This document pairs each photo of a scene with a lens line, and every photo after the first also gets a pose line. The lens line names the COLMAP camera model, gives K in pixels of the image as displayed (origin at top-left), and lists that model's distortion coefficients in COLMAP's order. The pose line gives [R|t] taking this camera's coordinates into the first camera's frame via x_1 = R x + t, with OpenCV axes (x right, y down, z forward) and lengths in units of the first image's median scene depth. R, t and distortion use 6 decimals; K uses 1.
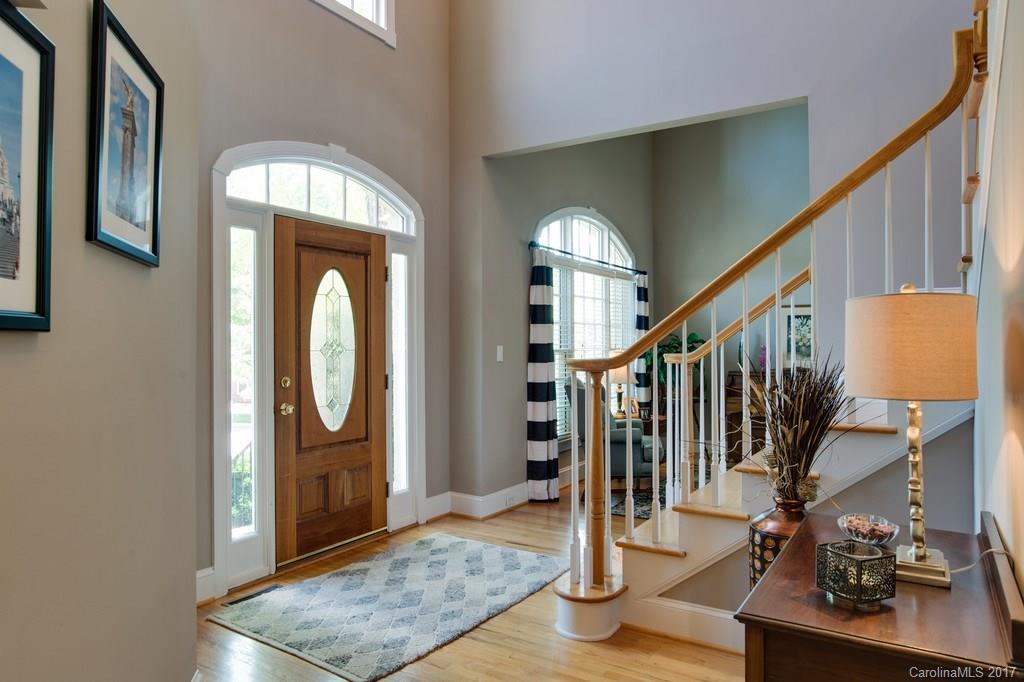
lens RADIAL K [[645.6, 0, 512.0], [0, 645.6, 341.0], [0, 0, 1]] dist [-0.042329, 0.039018]
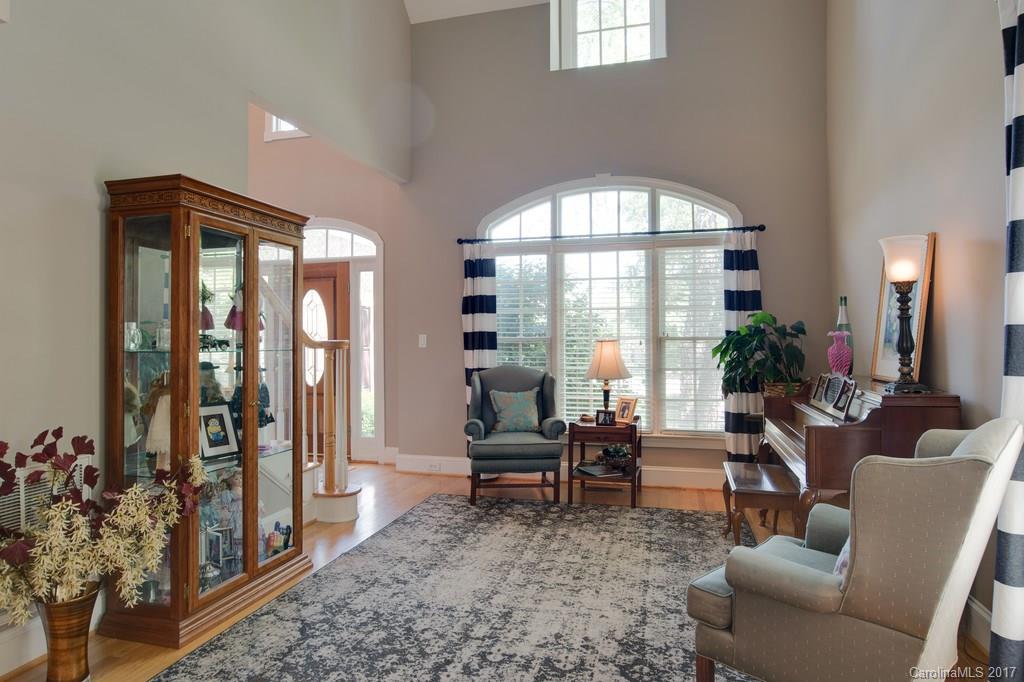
lens RADIAL K [[591.3, 0, 512.0], [0, 591.3, 341.0], [0, 0, 1]] dist [-0.037433, 0.001129]
pose [[0.297872, -0.005526, -0.954590, 1.311968], [0.002889, 0.999984, -0.004887, 0.031303], [0.954601, -0.001302, 0.297883, 1.017494]]
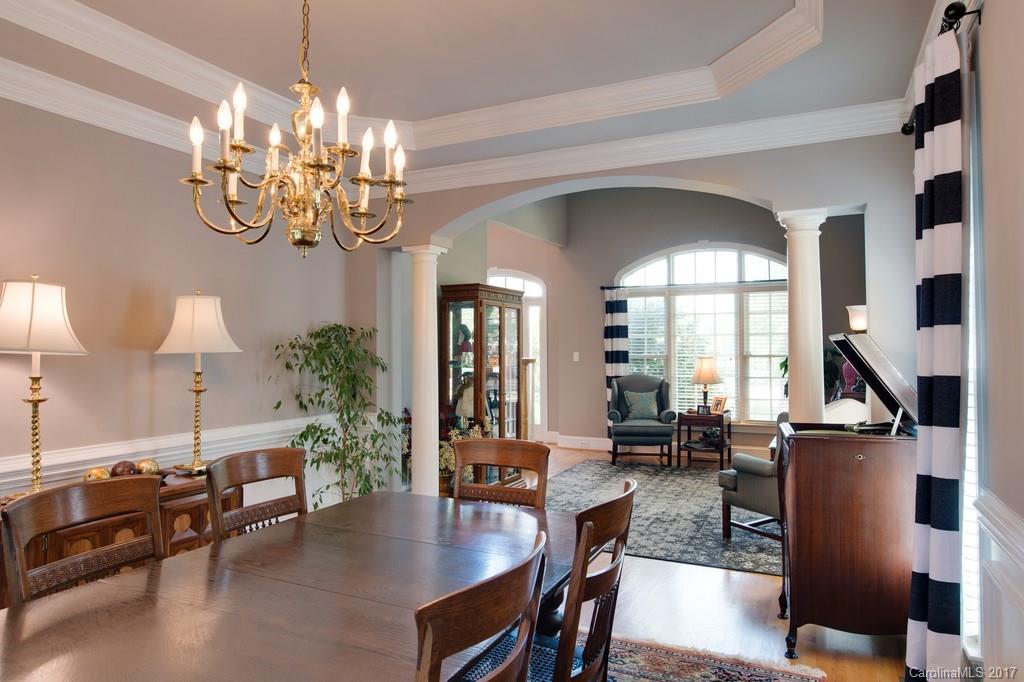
lens RADIAL K [[591.3, 0, 512.0], [0, 591.3, 341.0], [0, 0, 1]] dist [-0.037433, 0.001129]
pose [[0.091075, -0.017339, -0.995693, 1.885300], [0.002904, 0.999849, -0.017146, 0.004676], [0.995840, -0.001330, 0.091112, 0.836414]]
